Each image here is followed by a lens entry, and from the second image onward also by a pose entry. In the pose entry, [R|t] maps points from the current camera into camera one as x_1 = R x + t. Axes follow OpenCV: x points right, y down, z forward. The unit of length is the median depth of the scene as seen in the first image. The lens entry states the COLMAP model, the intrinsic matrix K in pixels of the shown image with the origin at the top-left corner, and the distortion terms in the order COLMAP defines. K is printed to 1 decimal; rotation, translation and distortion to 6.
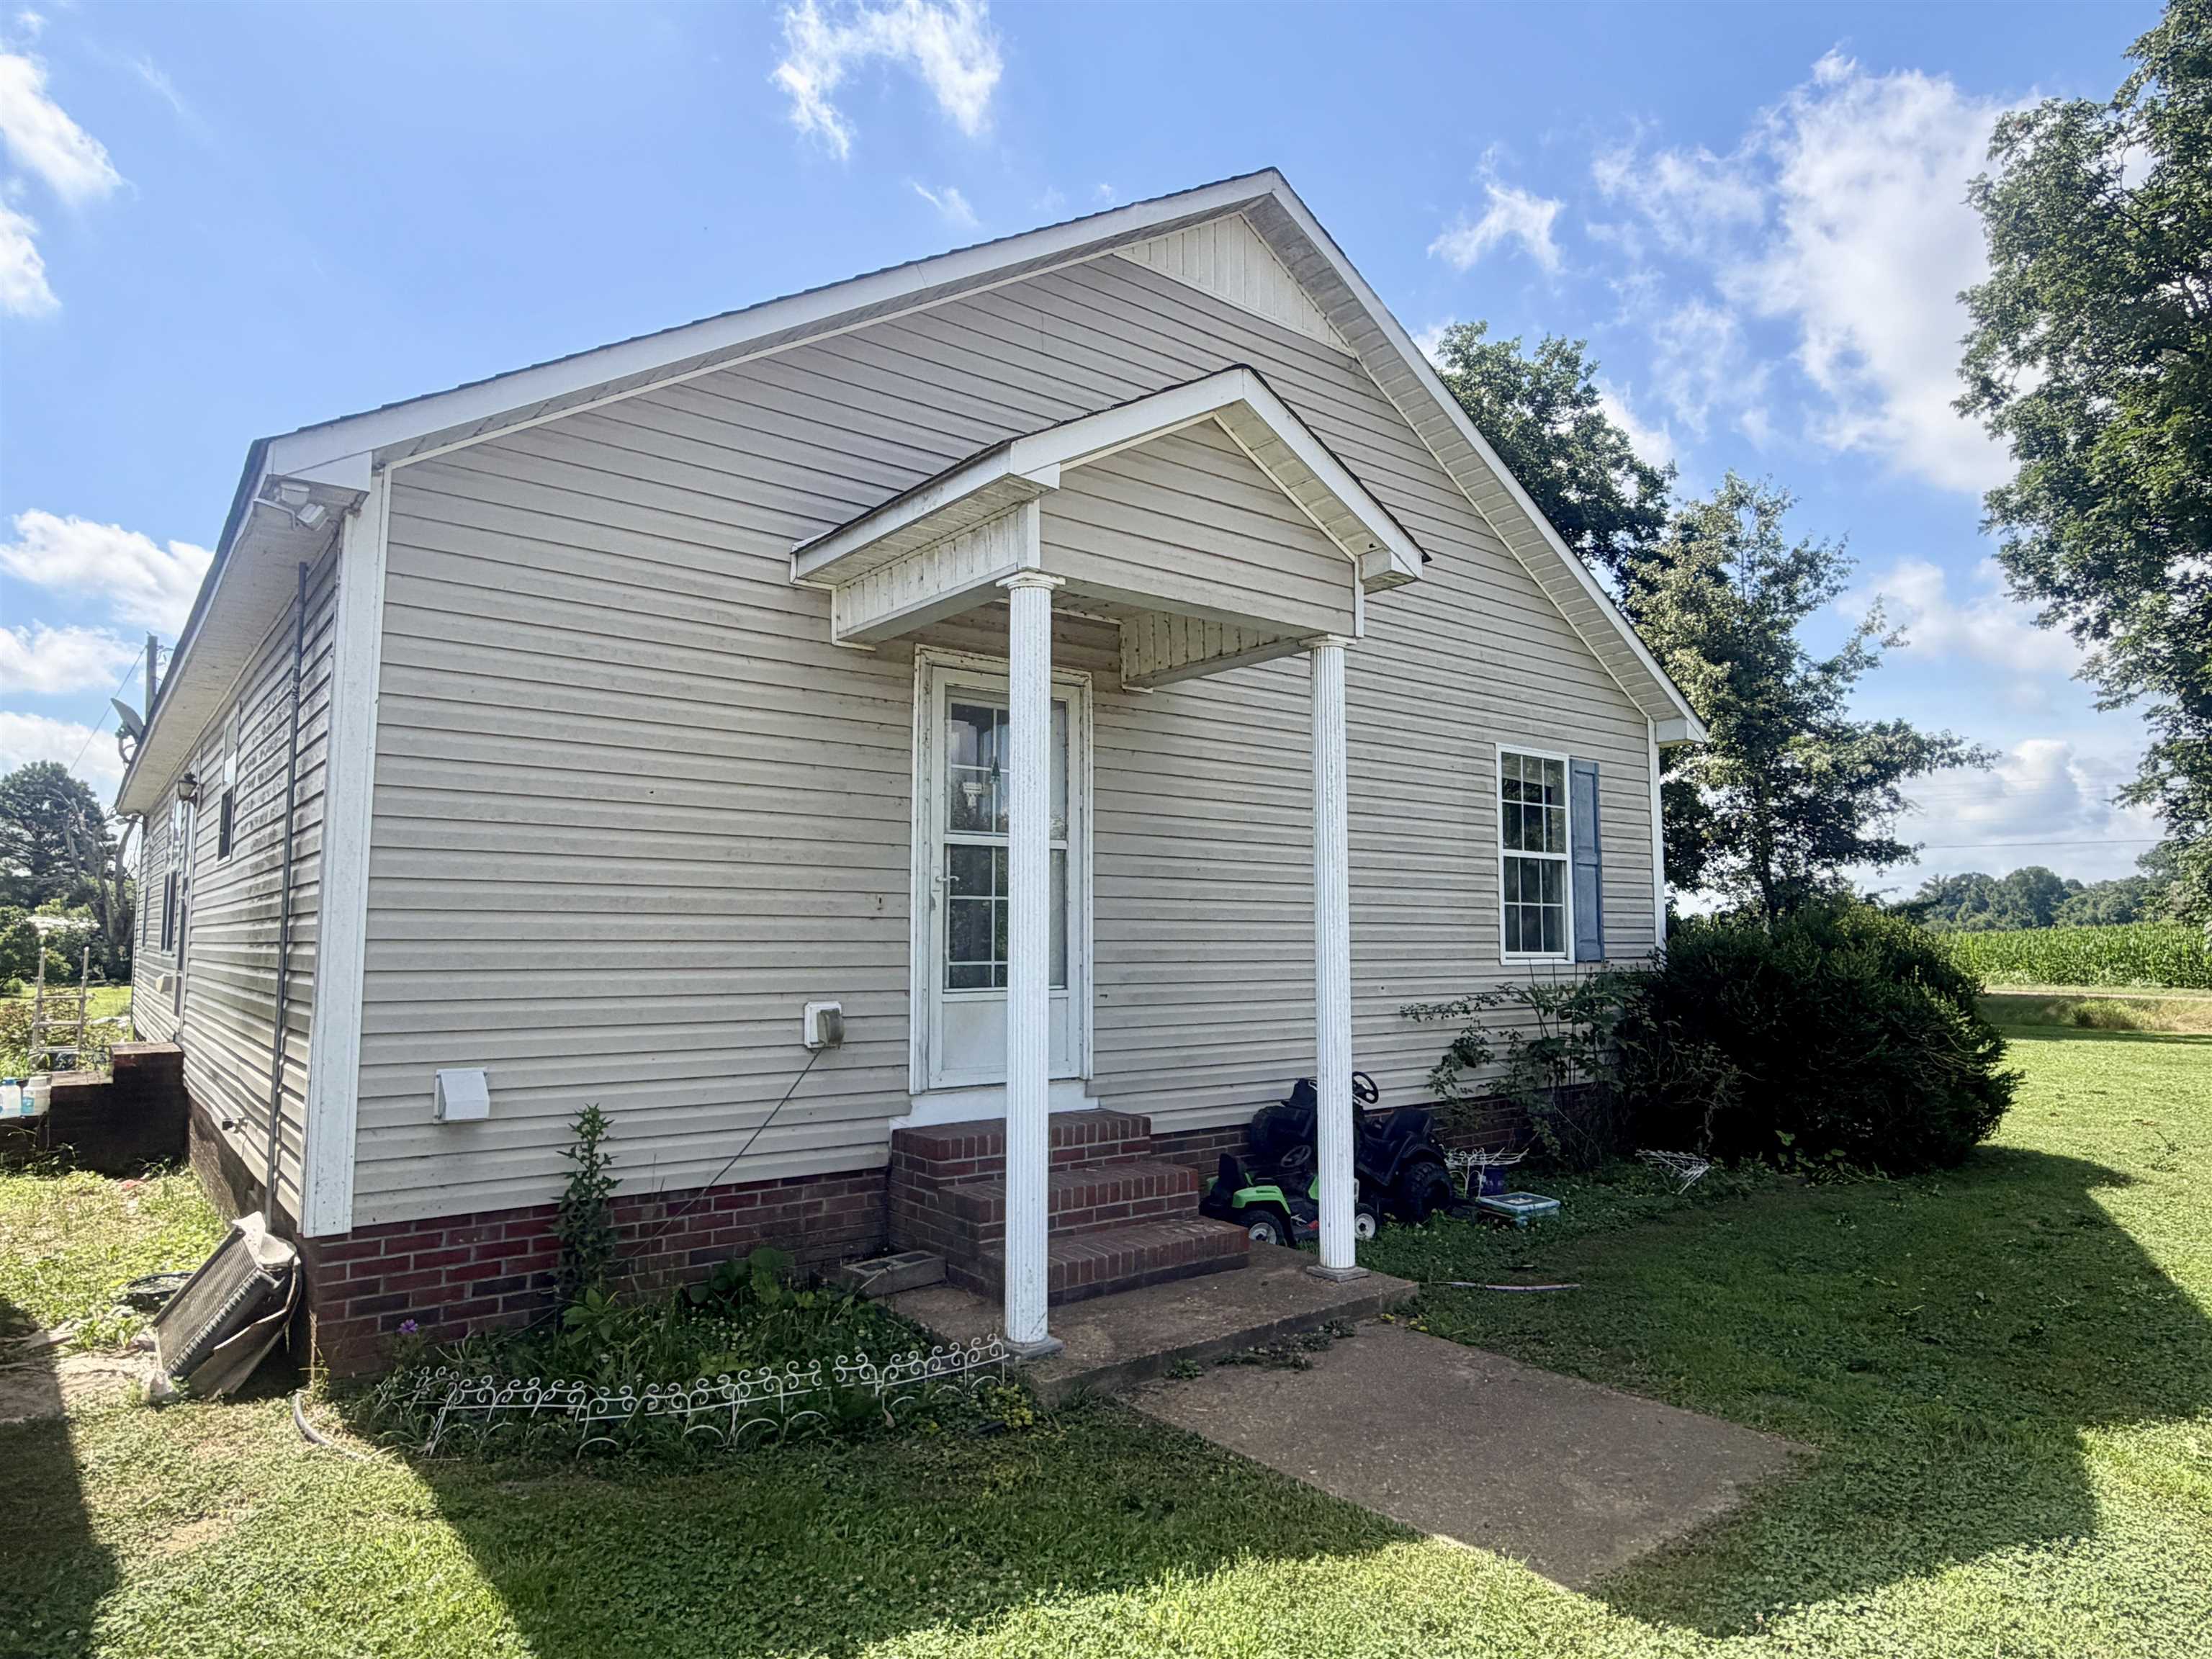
lens RADIAL K [[1308.9, 0, 1106.0], [0, 1308.9, 829.5], [0, 0, 1]] dist [0.001200, -0.001393]
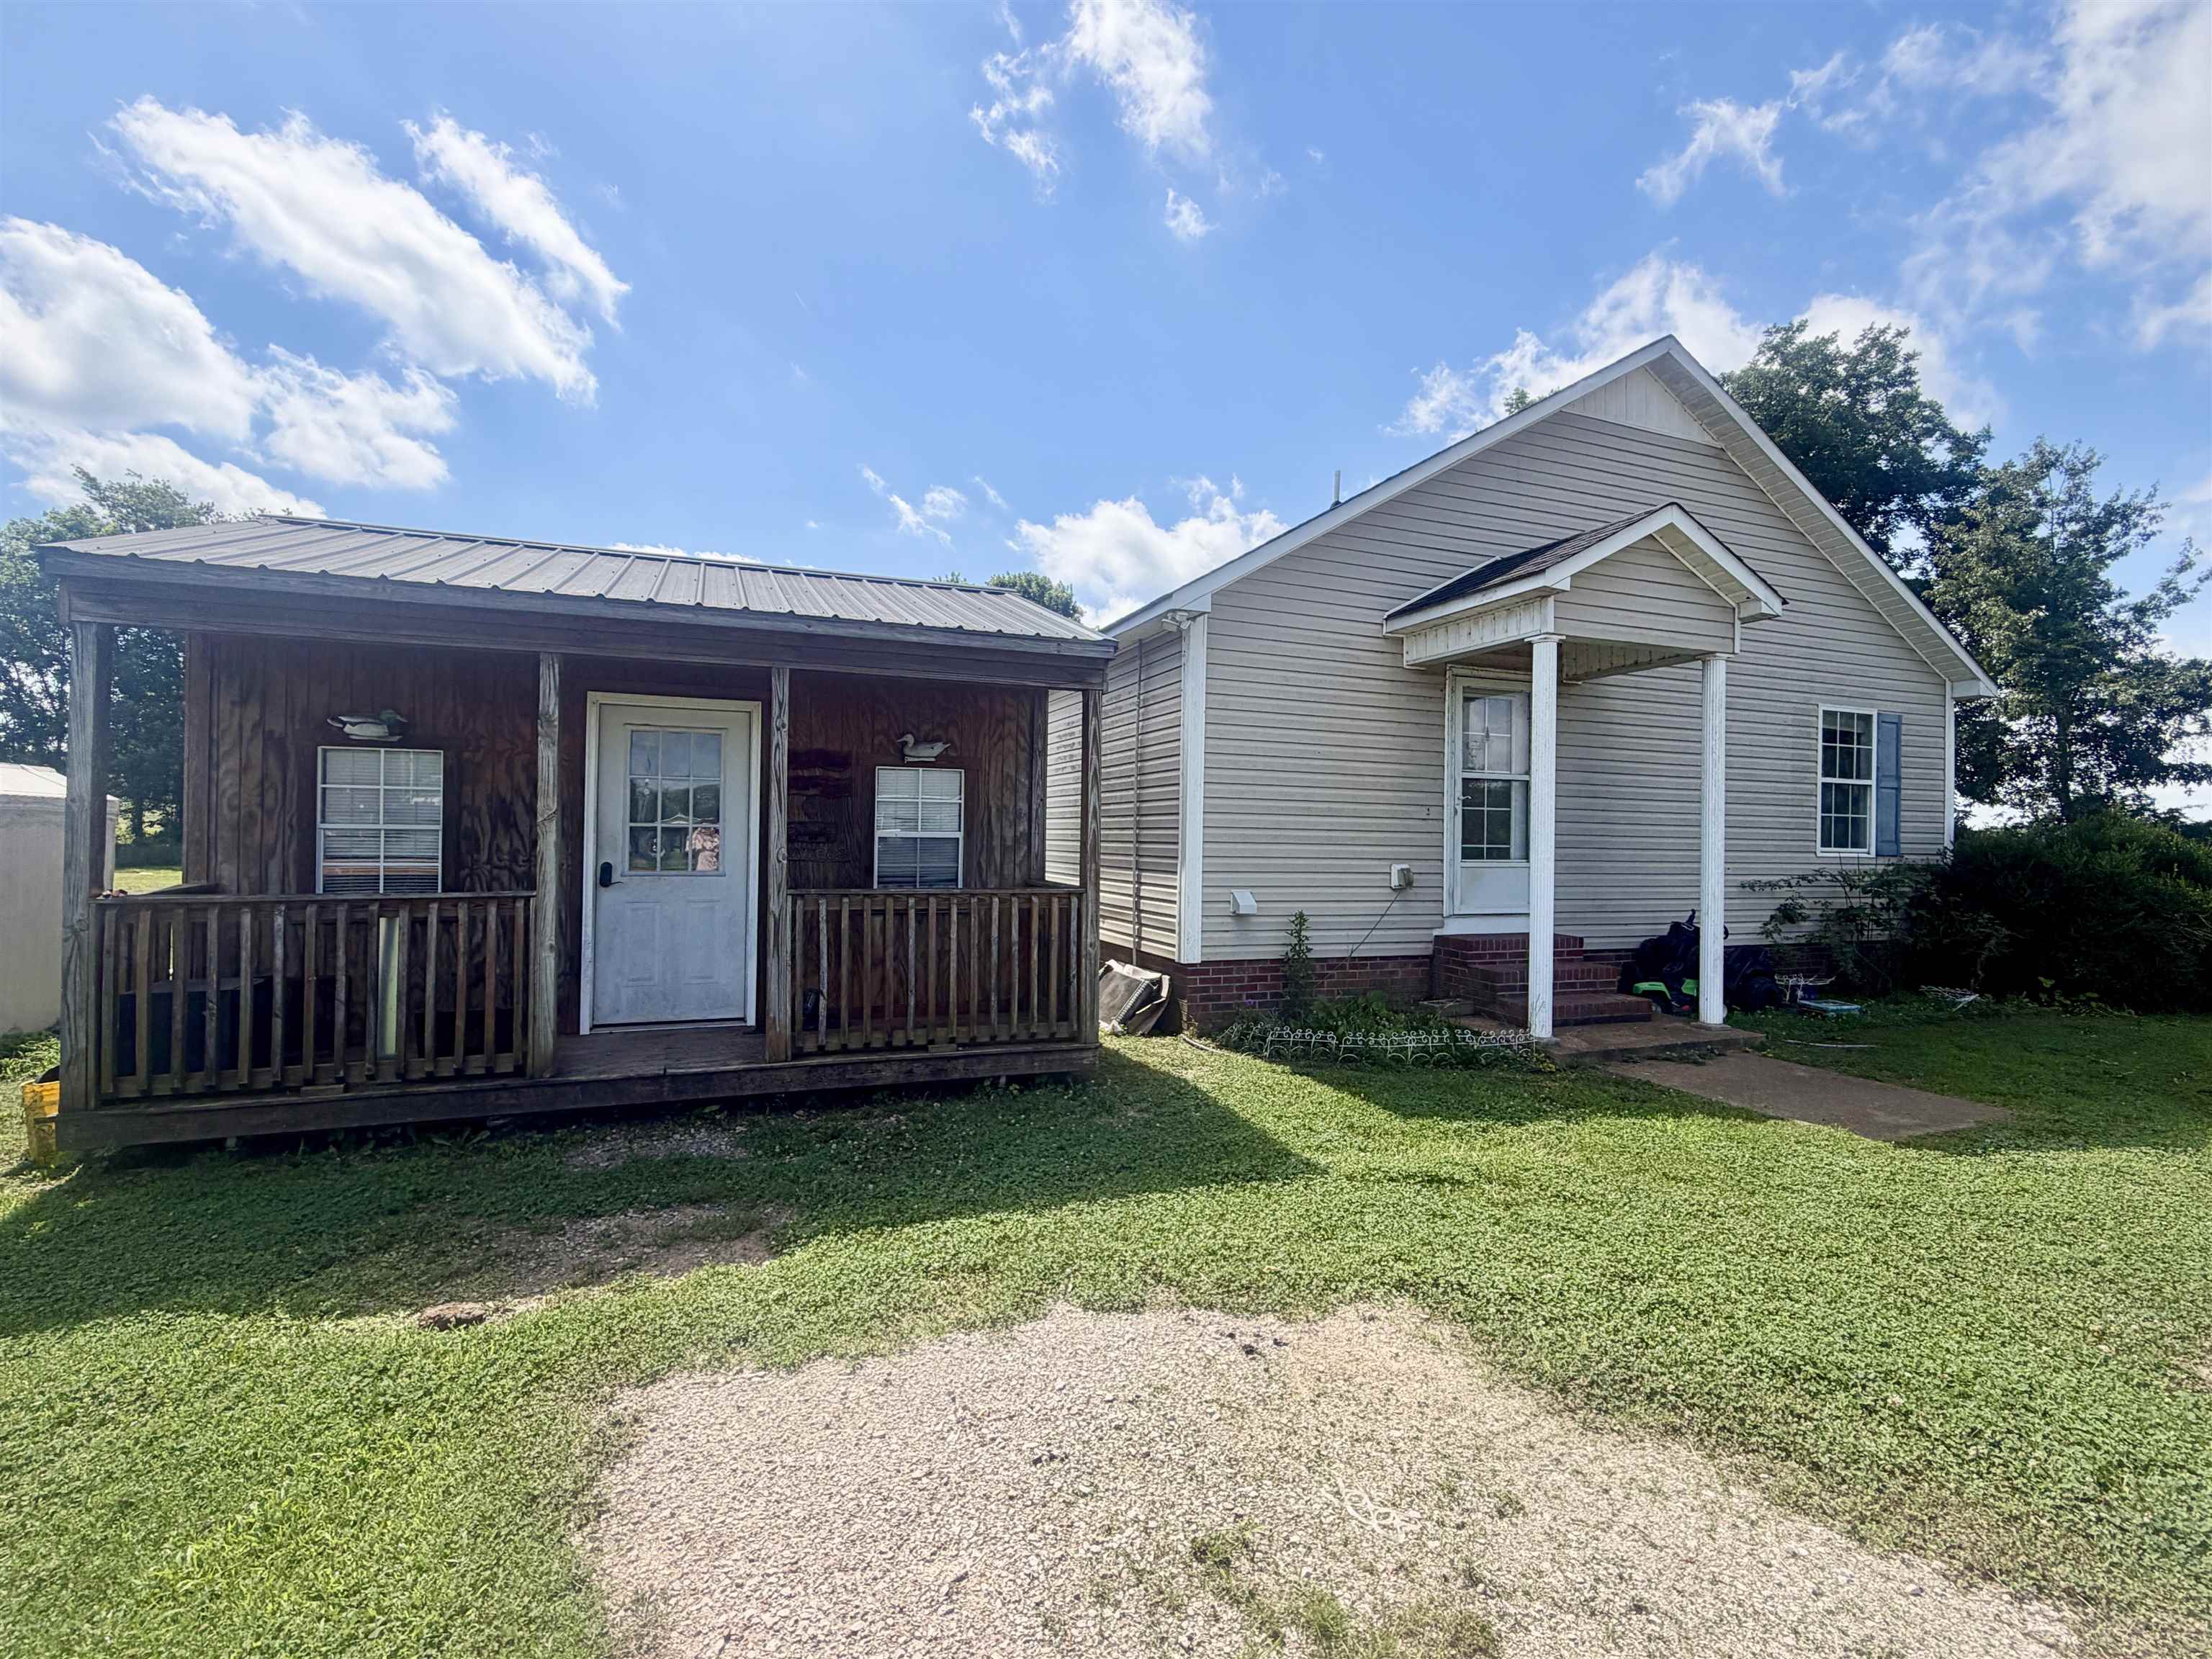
lens RADIAL K [[1003.9, 0, 1111.2], [0, 1003.9, 827.8], [0, 0, 1]] dist [0.000291, -0.000821]
pose [[0.955224, 0.013358, -0.295583, -0.154883], [0.008400, 0.997354, 0.072218, -0.021088], [0.295766, -0.071467, 0.952583, -0.387028]]
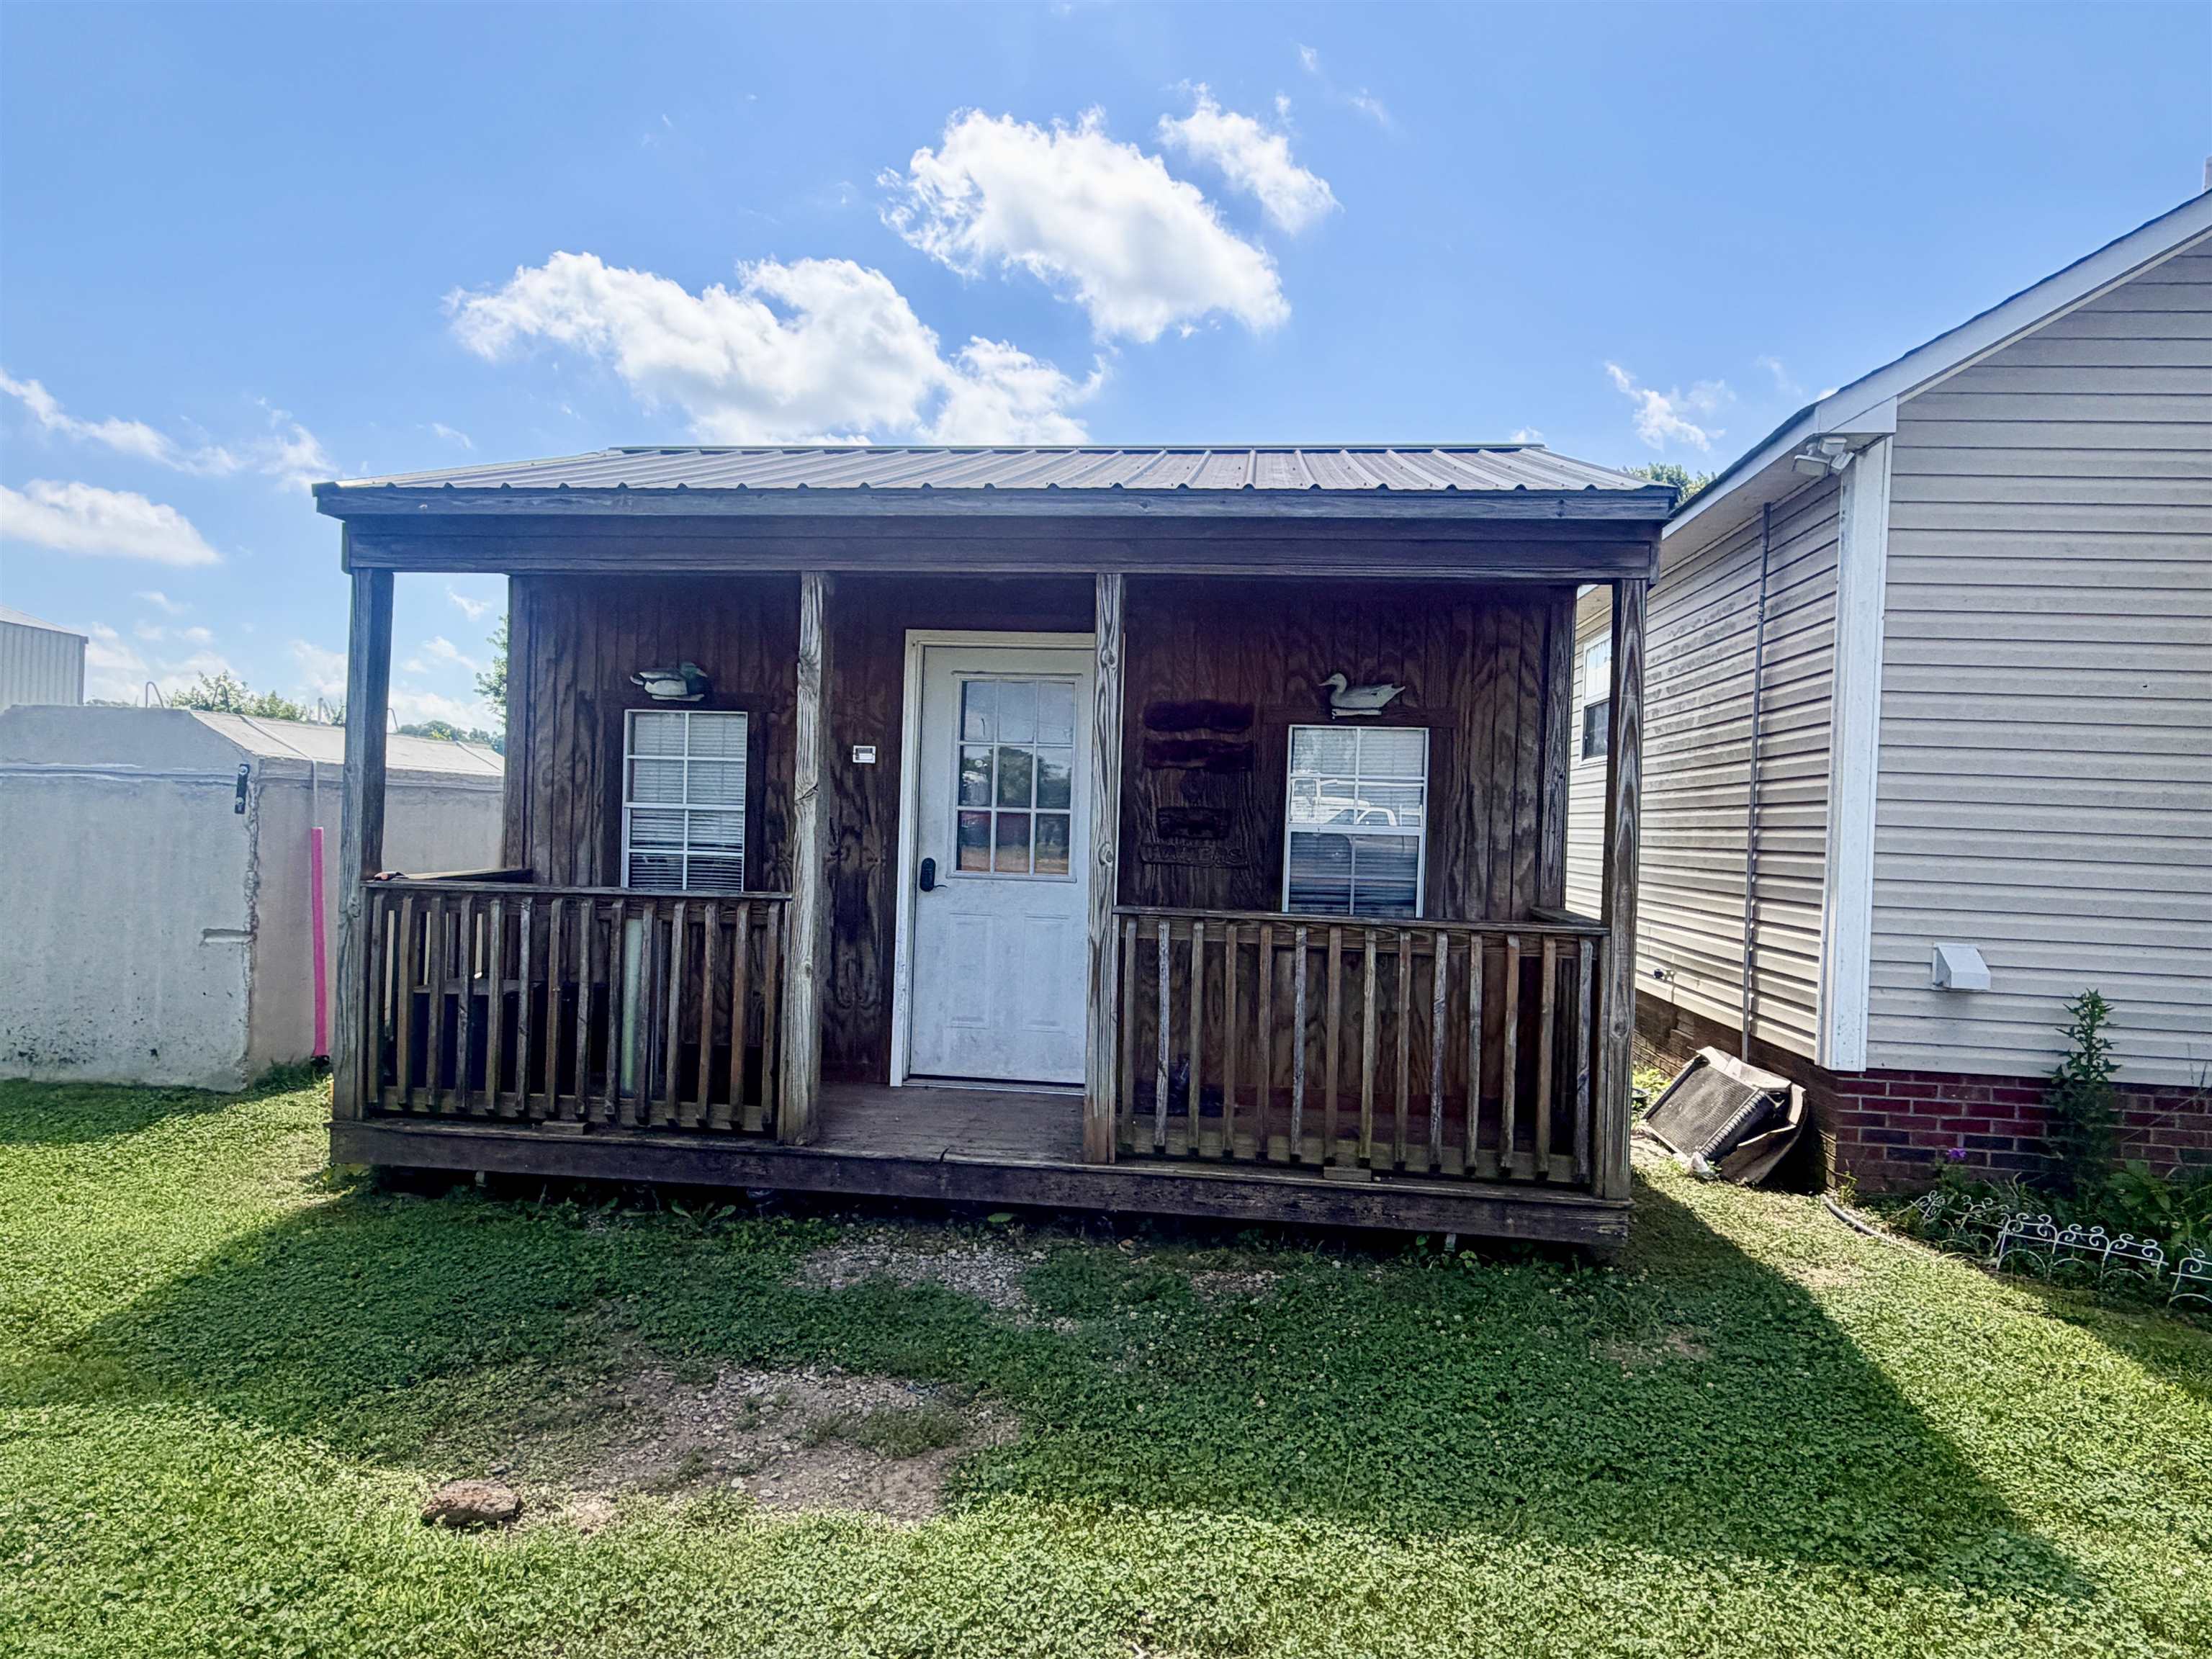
lens RADIAL K [[1308.9, 0, 1106.0], [0, 1308.9, 829.5], [0, 0, 1]] dist [0.001200, -0.001393]
pose [[0.703479, 0.029336, -0.710110, -0.148530], [0.024131, 0.997586, 0.065118, -0.003037], [0.710306, -0.062945, 0.701073, -0.201029]]
